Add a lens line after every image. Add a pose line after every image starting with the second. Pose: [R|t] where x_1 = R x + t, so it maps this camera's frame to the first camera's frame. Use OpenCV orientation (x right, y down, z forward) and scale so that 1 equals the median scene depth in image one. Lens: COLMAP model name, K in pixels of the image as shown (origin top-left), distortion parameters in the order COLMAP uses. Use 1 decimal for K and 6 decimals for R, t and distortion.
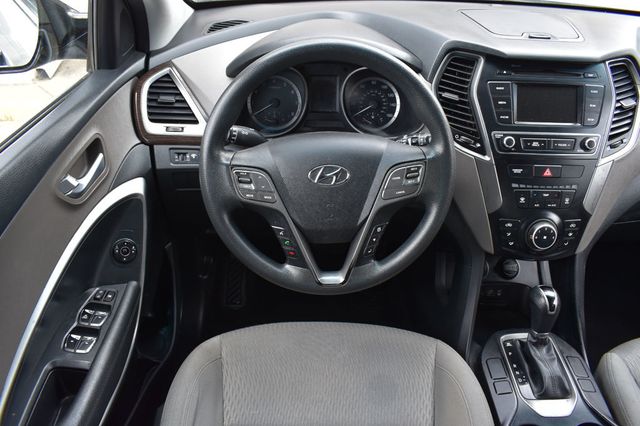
lens RADIAL K [[492.6, 0, 322.0], [0, 492.6, 214.9], [0, 0, 1]] dist [-0.095069, 0.012165]
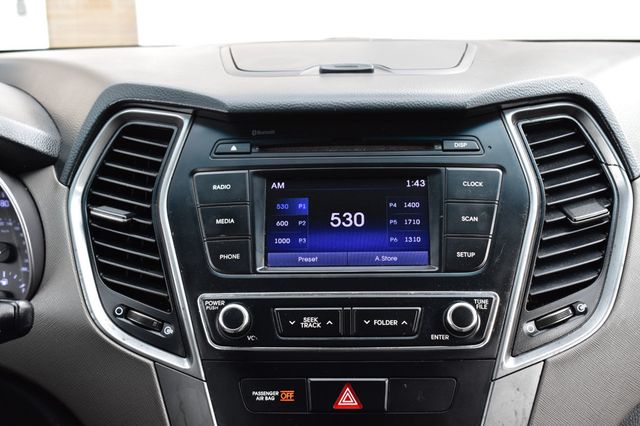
lens RADIAL K [[942.7, 0, 319.1], [0, 942.7, 215.9], [0, 0, 1]] dist [-0.026638, 0.000000]
pose [[0.998187, -0.023368, -0.055473, 0.484811], [0.003345, 0.941683, -0.336484, 0.022338], [0.060101, 0.335688, 0.940054, 0.276160]]
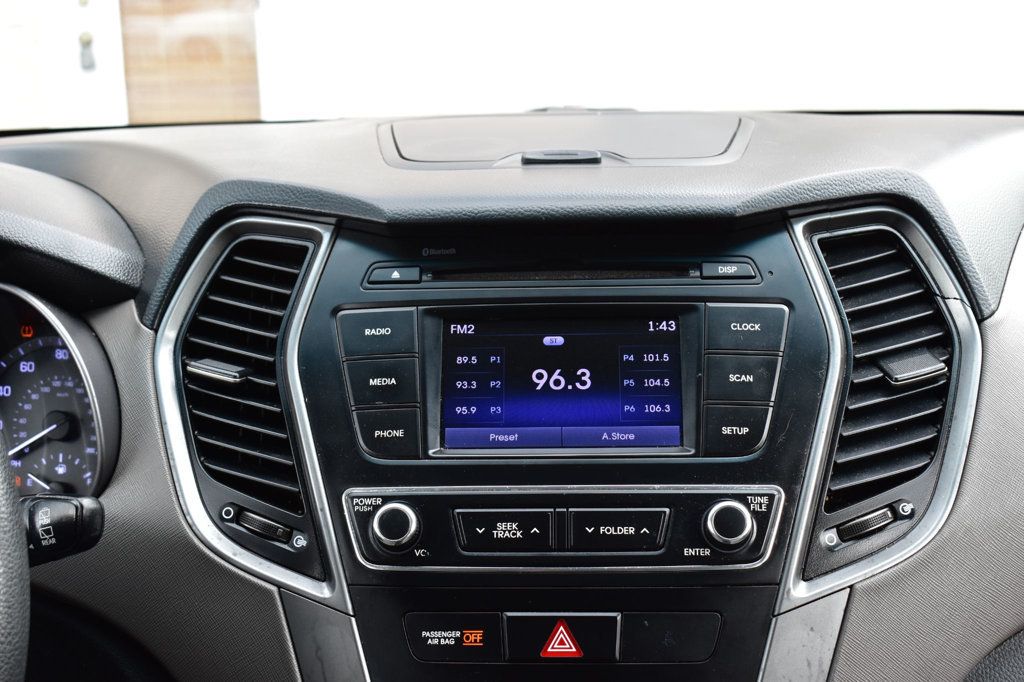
lens RADIAL K [[1418.5, 0, 507.2], [0, 1418.5, 339.3], [0, 0, 1]] dist [-0.045438, 0.000000]
pose [[0.997149, -0.025034, -0.071181, 0.491534], [-0.001852, 0.934955, -0.354761, 0.025810], [0.075432, 0.353882, 0.932243, 0.255664]]
